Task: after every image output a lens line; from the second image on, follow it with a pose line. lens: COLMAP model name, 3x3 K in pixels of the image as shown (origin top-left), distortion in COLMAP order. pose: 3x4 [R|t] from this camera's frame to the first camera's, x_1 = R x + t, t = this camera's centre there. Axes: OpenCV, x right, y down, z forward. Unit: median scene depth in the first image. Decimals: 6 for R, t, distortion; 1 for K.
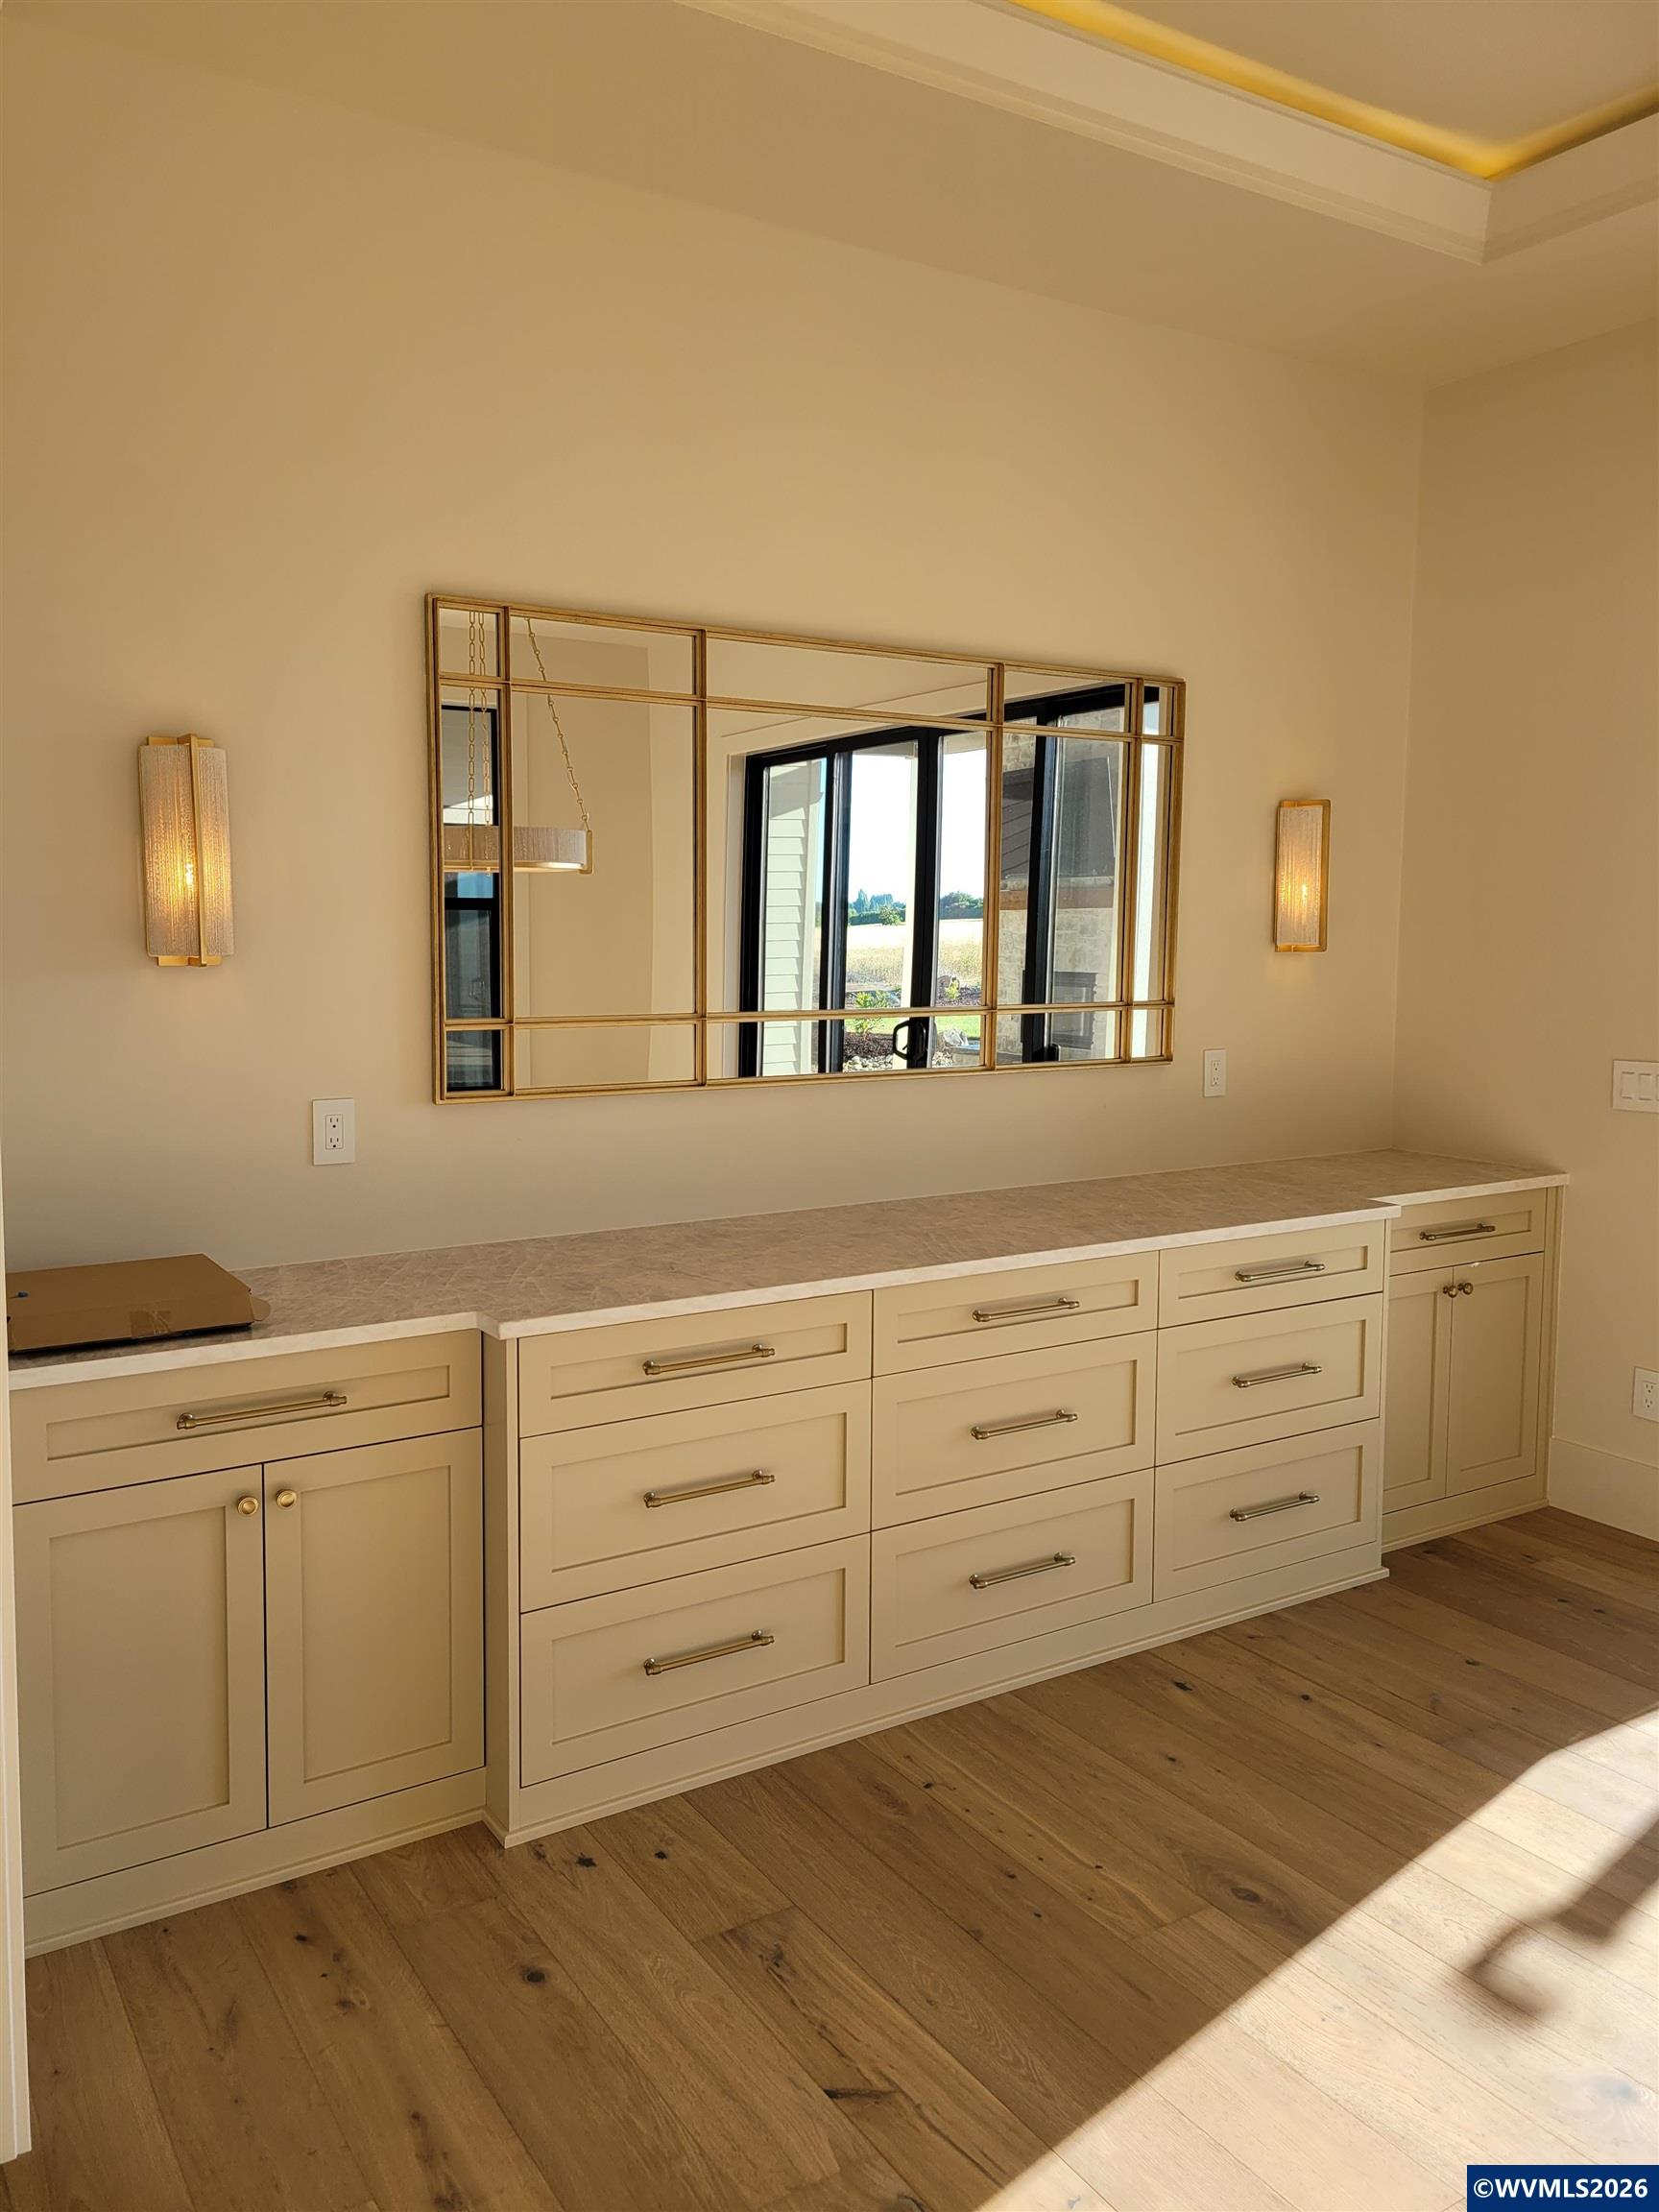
lens RADIAL K [[1668.0, 0, 829.5], [0, 1668.0, 1106.0], [0, 0, 1]] dist [0.049142, -0.000888]
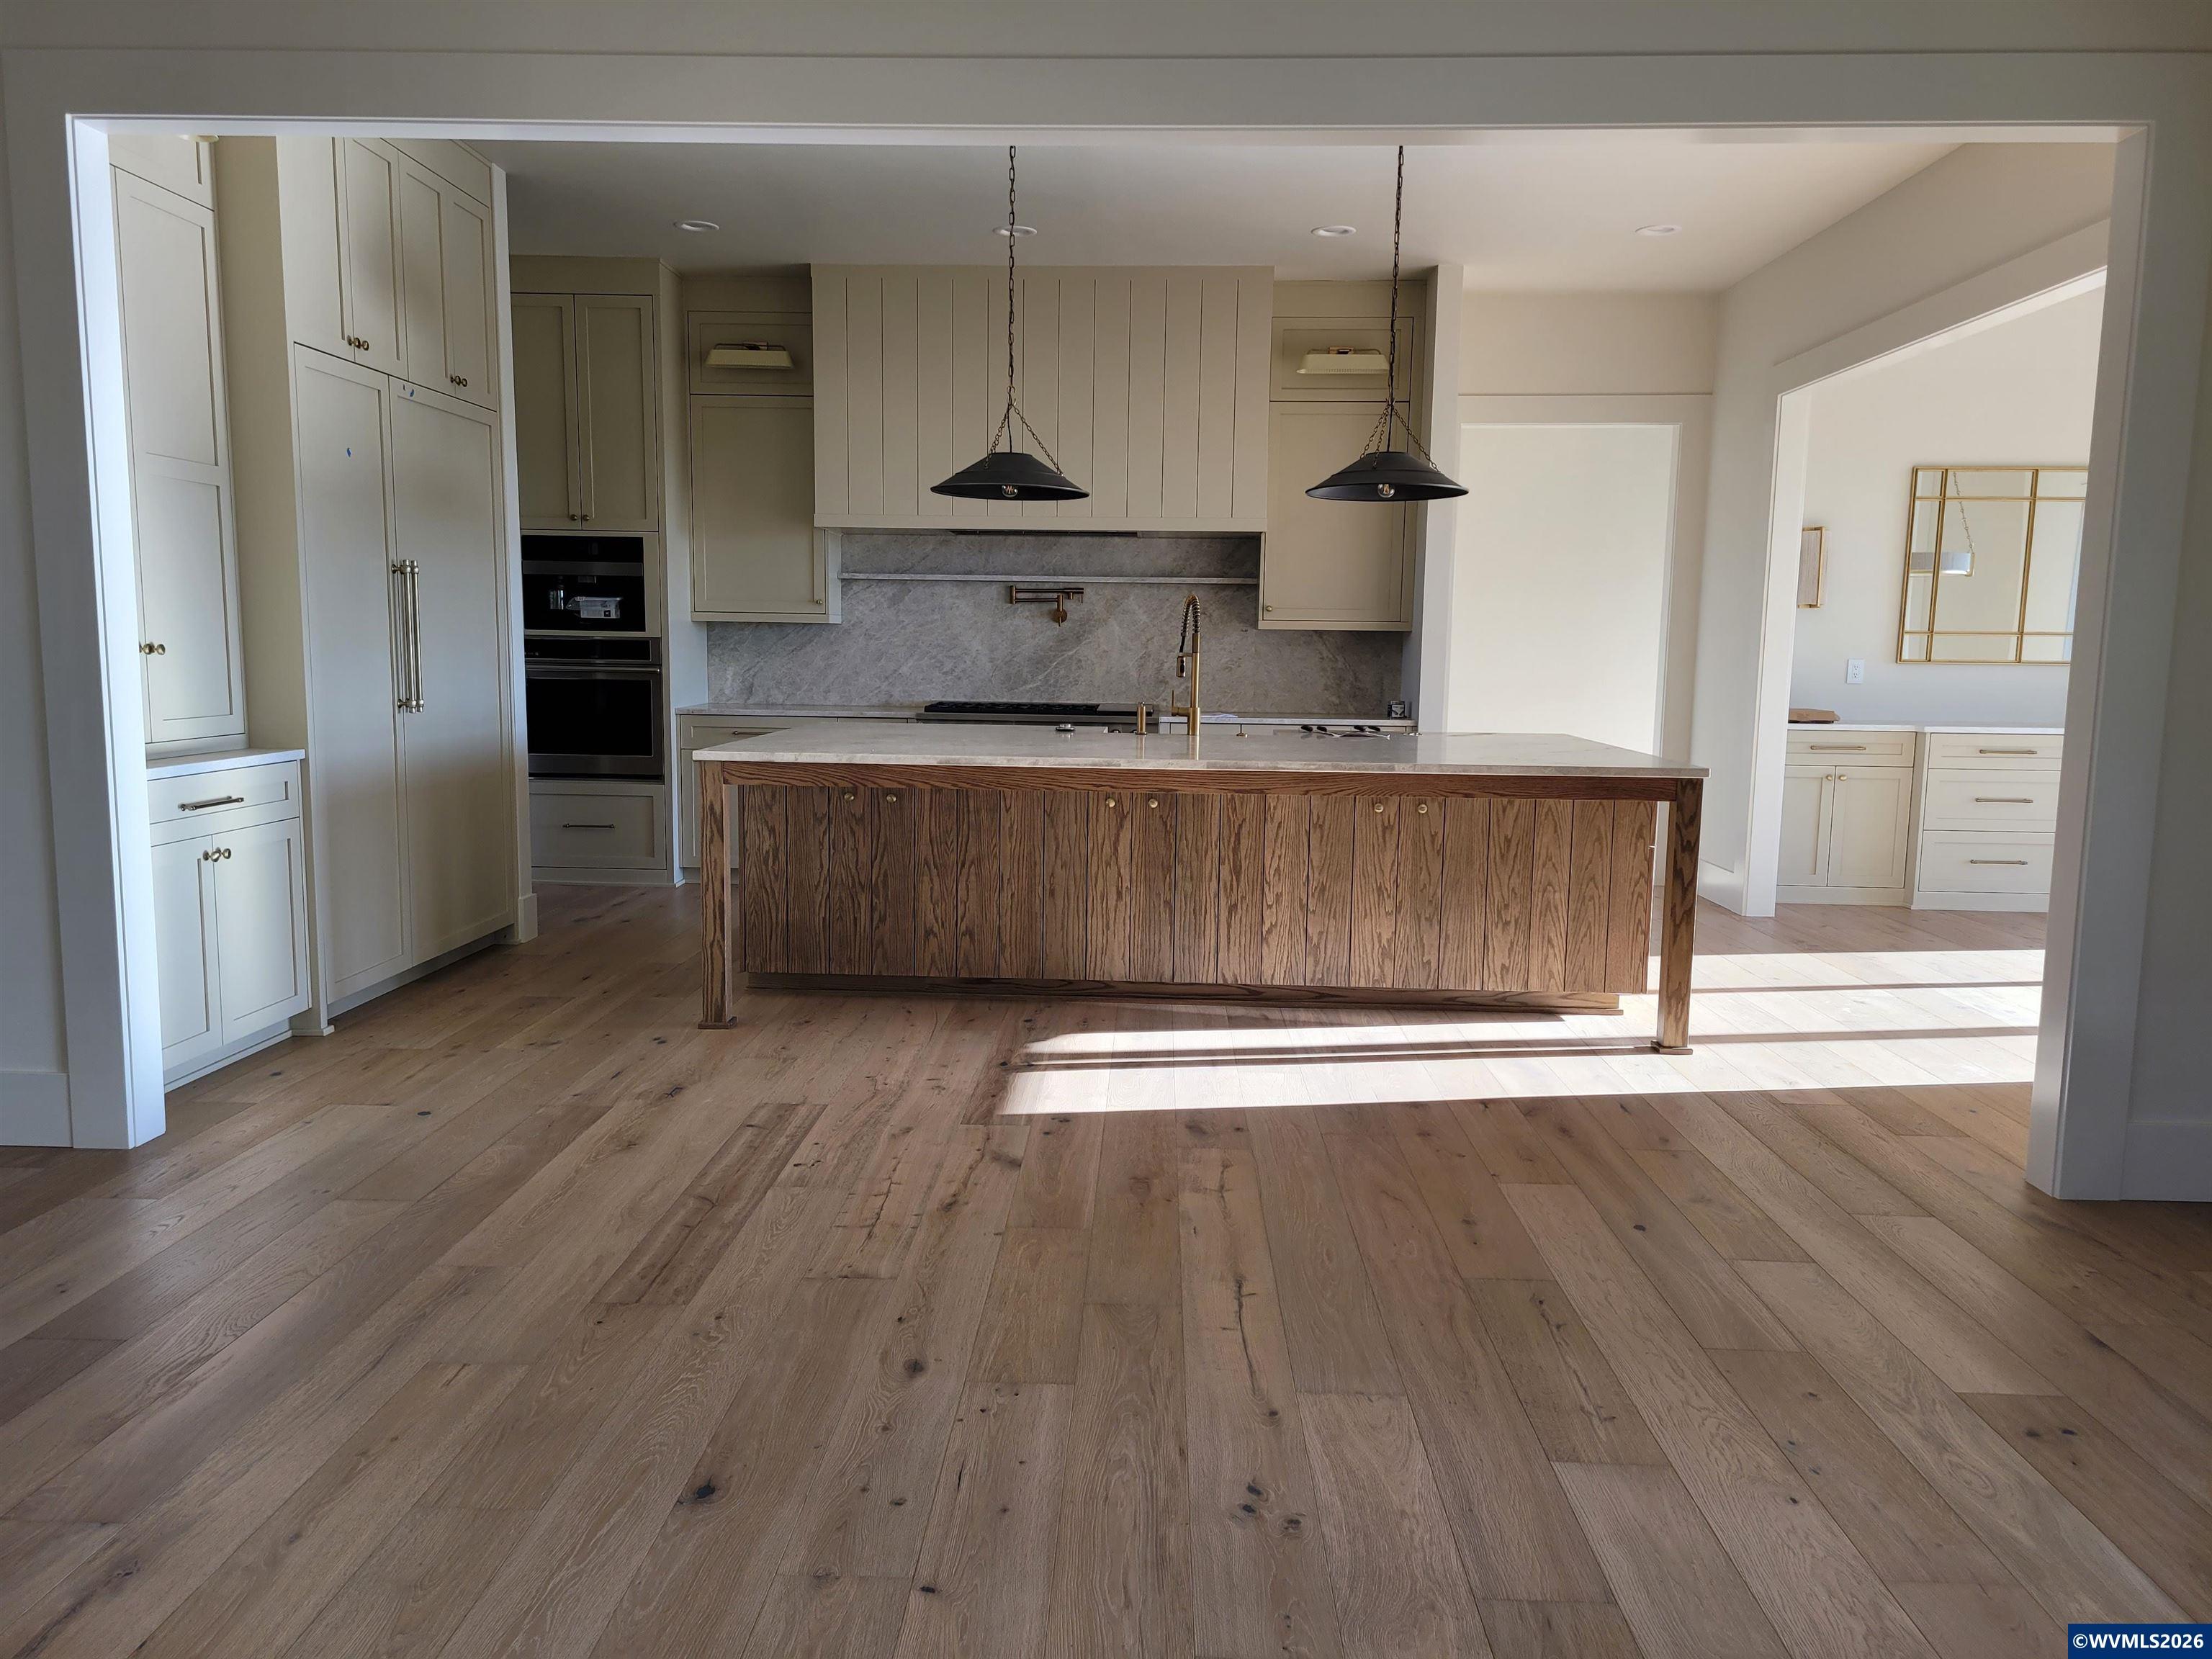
lens RADIAL K [[1668.0, 0, 1106.0], [0, 1668.0, 829.5], [0, 0, 1]] dist [0.049142, -0.000888]
pose [[0.821104, 0.071964, -0.566224, 0.271001], [-0.071244, 0.997184, 0.023423, 0.299353], [0.566315, 0.021107, 0.823919, -1.950648]]
